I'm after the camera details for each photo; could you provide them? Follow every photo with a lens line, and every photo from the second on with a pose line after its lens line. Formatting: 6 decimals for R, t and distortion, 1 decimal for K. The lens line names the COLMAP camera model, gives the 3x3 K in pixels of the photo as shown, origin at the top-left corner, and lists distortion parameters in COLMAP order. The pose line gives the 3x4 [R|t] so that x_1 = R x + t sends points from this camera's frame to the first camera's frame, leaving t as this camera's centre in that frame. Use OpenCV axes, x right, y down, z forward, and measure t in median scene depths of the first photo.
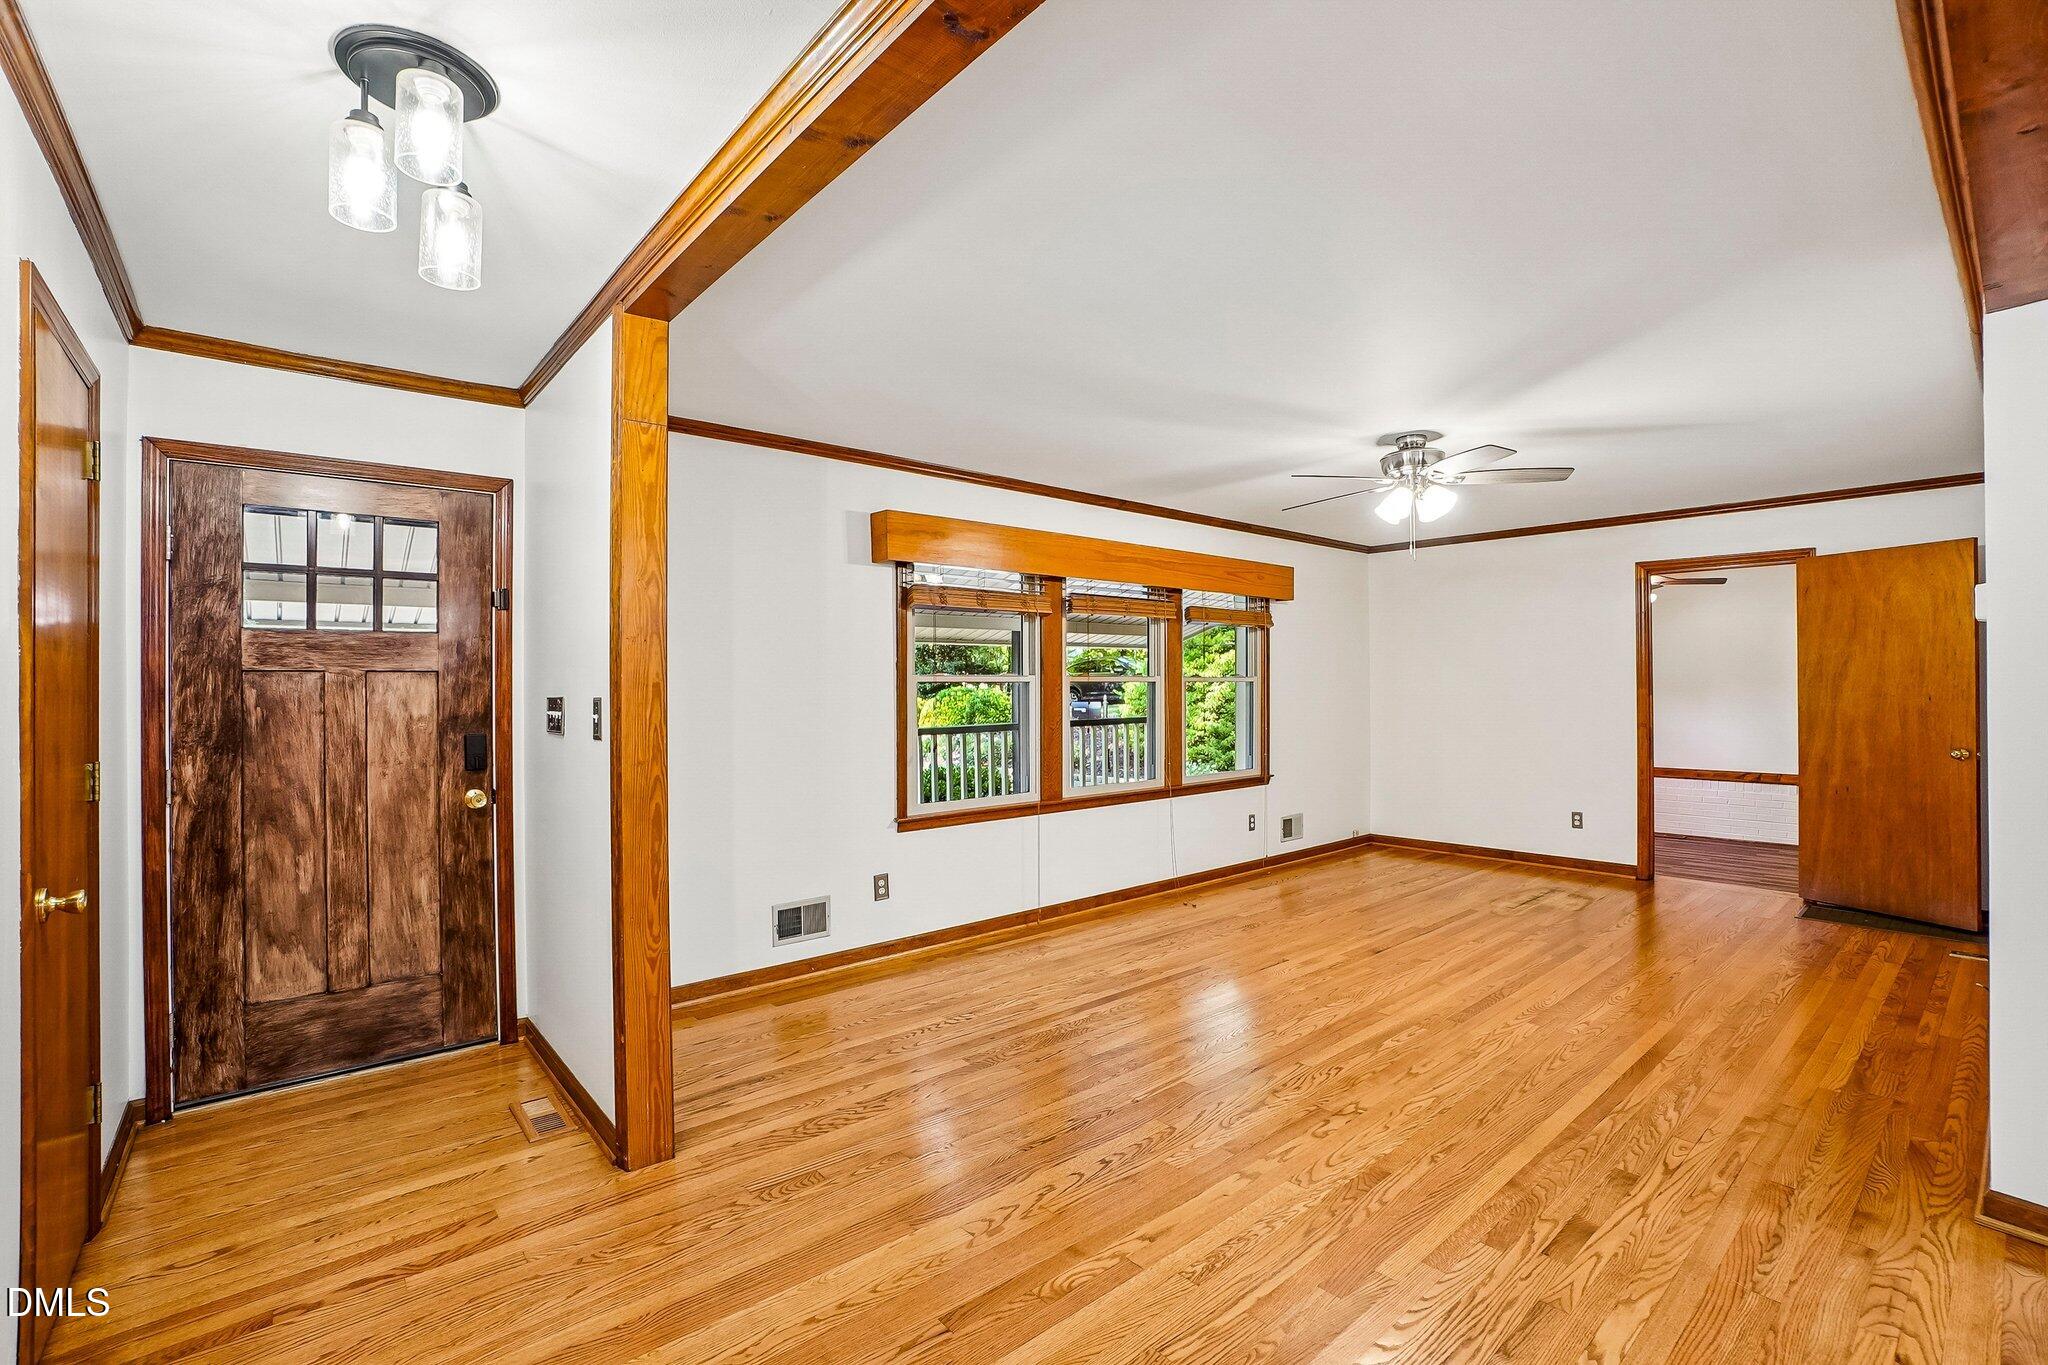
lens RADIAL K [[896.3, 0, 1010.8], [0, 896.3, 682.5], [0, 0, 1]] dist [-0.056297, 0.014358]
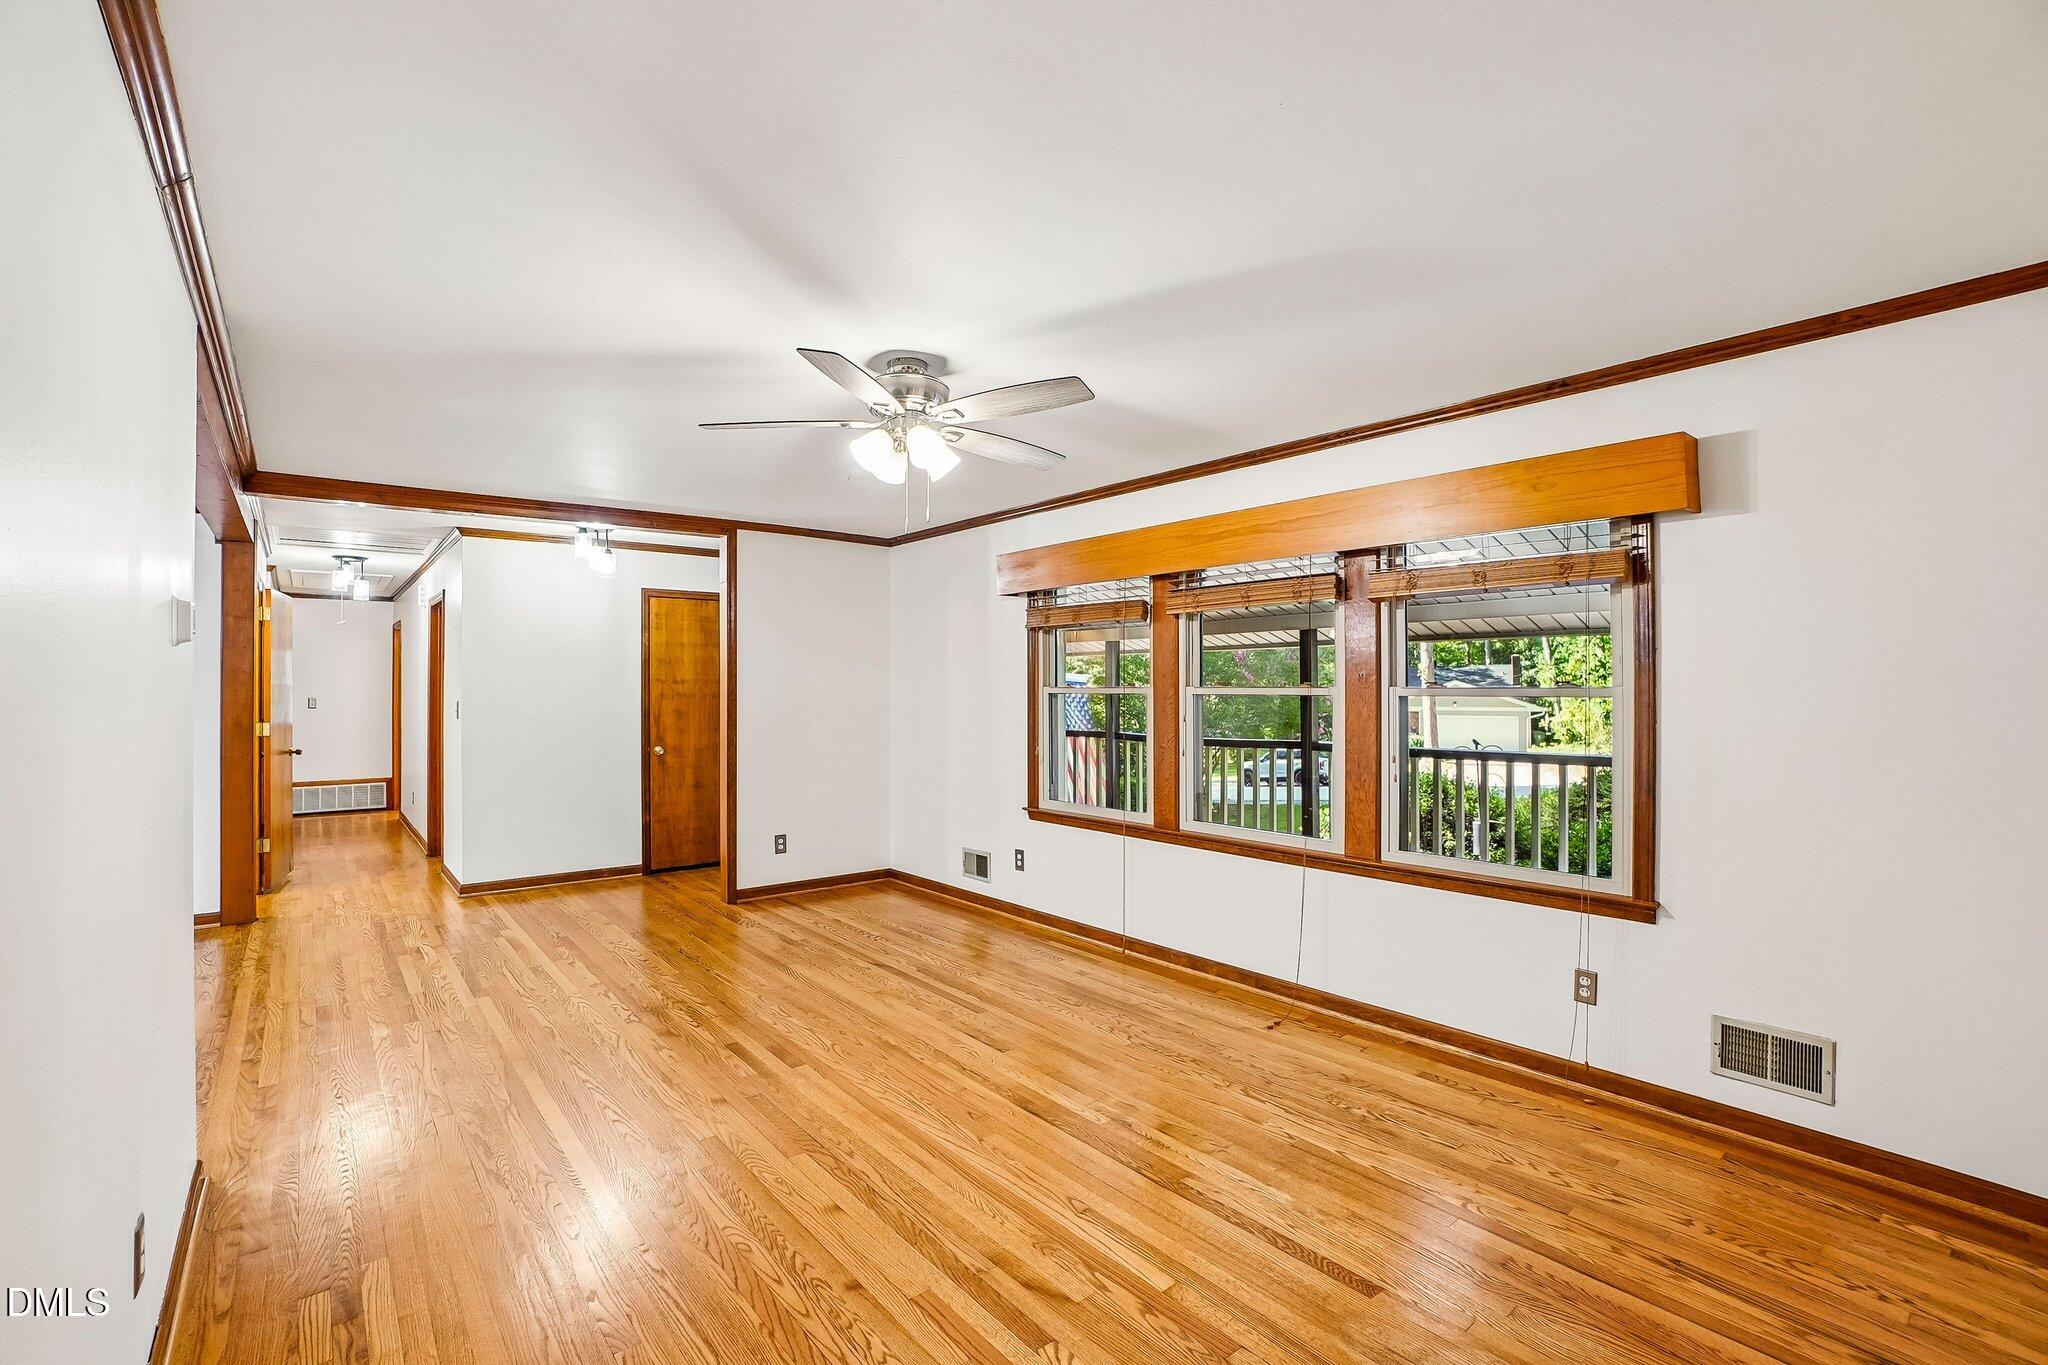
lens RADIAL K [[896.3, 0, 1008.0], [0, 896.3, 689.6], [0, 0, 1]] dist [-0.056297, 0.014358]
pose [[-0.011036, 0.010625, -0.999883, 0.998705], [0.007056, 0.999919, 0.010547, -0.017234], [0.999914, -0.006938, -0.011110, 0.920728]]
